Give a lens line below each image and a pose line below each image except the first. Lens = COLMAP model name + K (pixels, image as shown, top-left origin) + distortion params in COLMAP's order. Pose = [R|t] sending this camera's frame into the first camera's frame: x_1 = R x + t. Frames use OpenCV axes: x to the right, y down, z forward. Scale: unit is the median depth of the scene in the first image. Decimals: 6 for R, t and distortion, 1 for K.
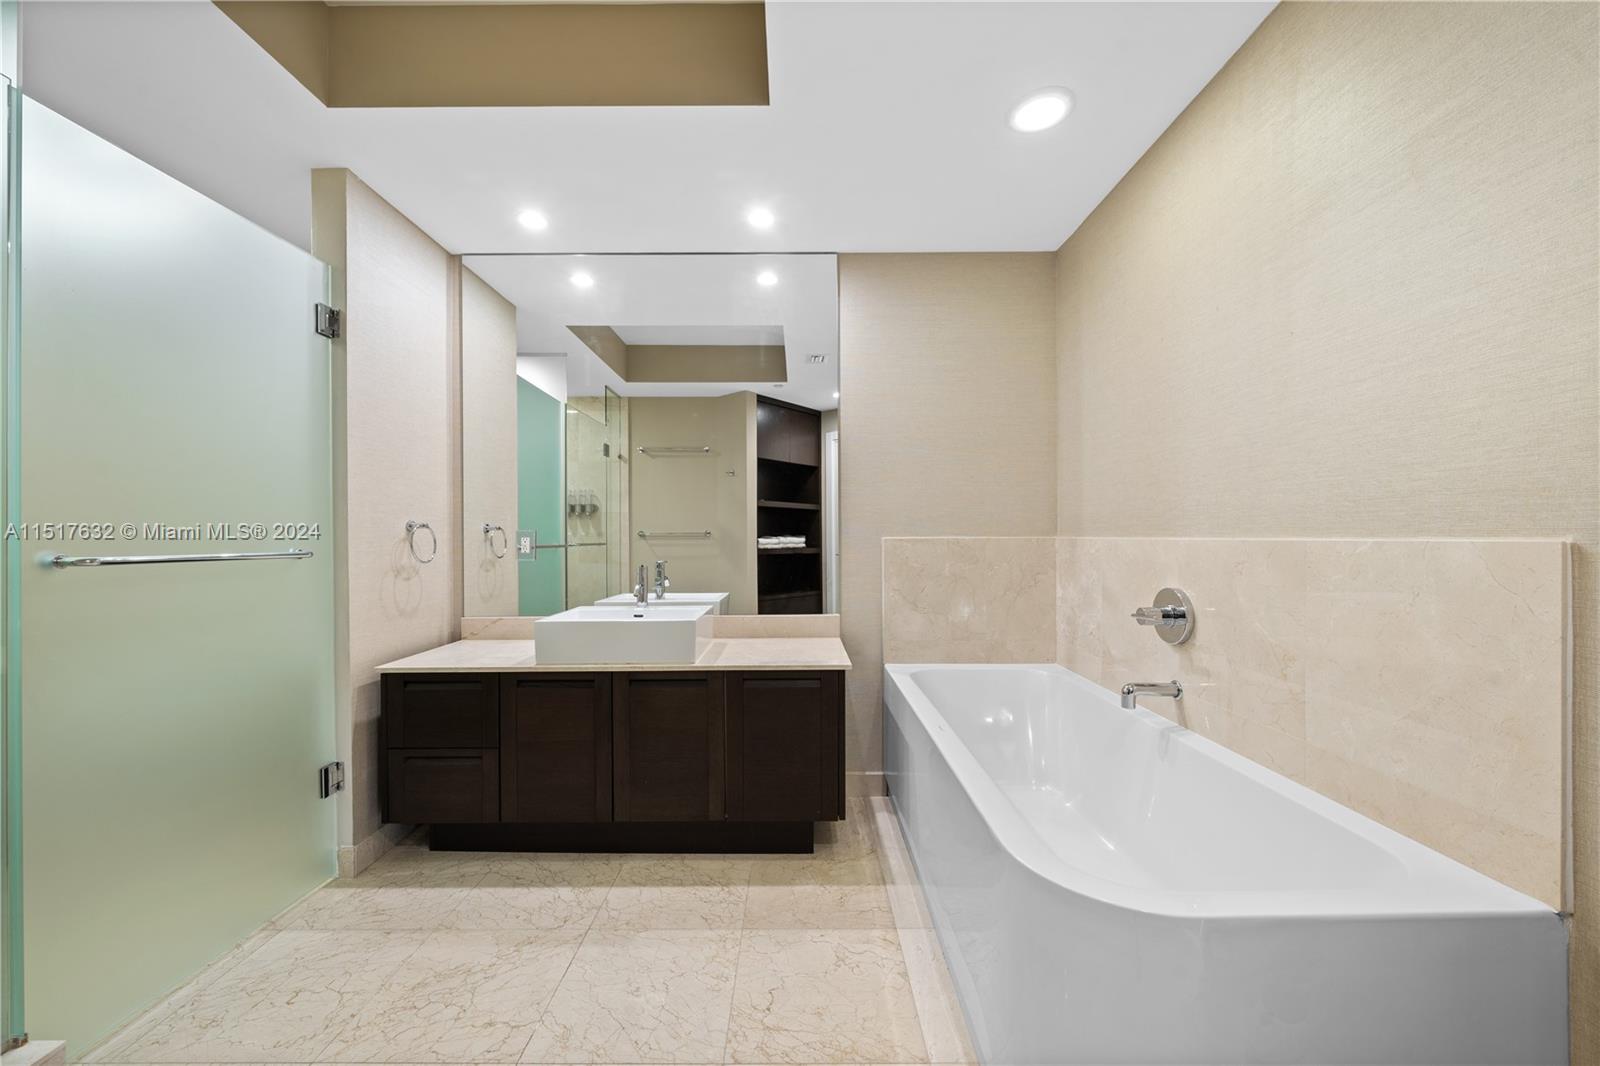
lens RADIAL K [[586.9, 0, 798.6], [0, 586.9, 529.8], [0, 0, 1]] dist [-0.000687, -0.000106]
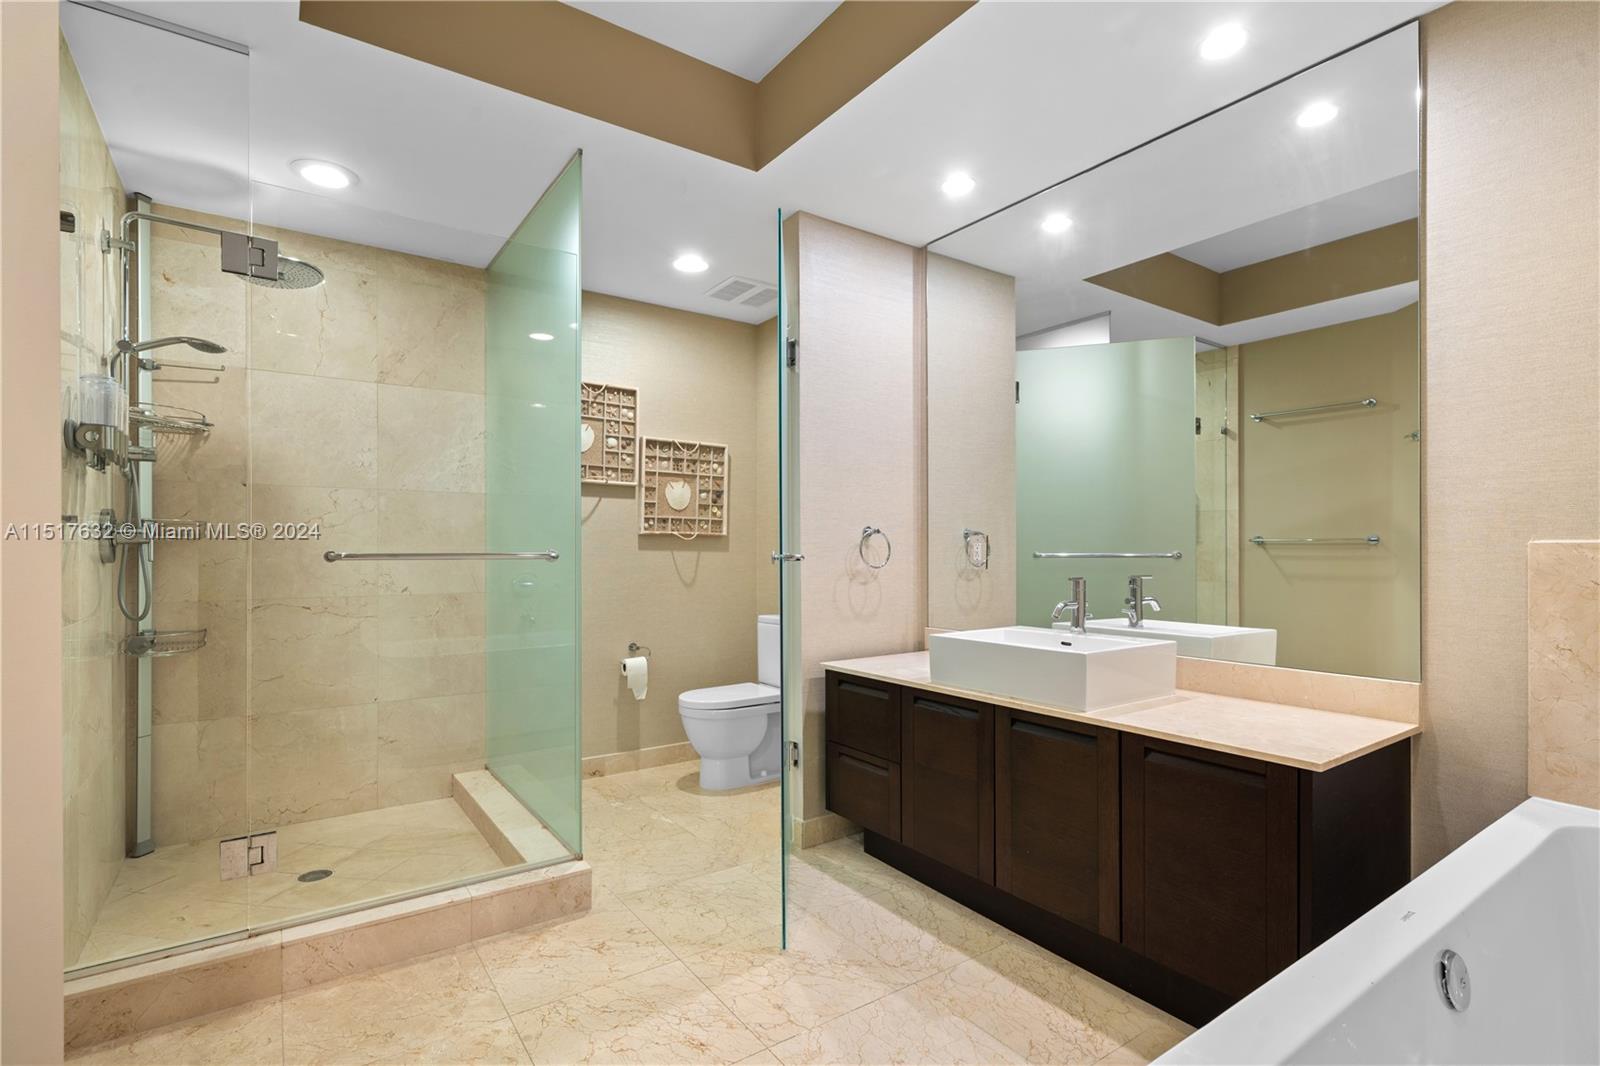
lens RADIAL K [[743.9, 0, 800.1], [0, 743.9, 542.1], [0, 0, 1]] dist [0.001295, 0.000547]
pose [[0.587701, -0.004402, -0.809066, 0.360830], [0.008544, 0.999963, 0.000766, 0.010831], [0.809033, -0.007363, 0.587717, 0.164969]]
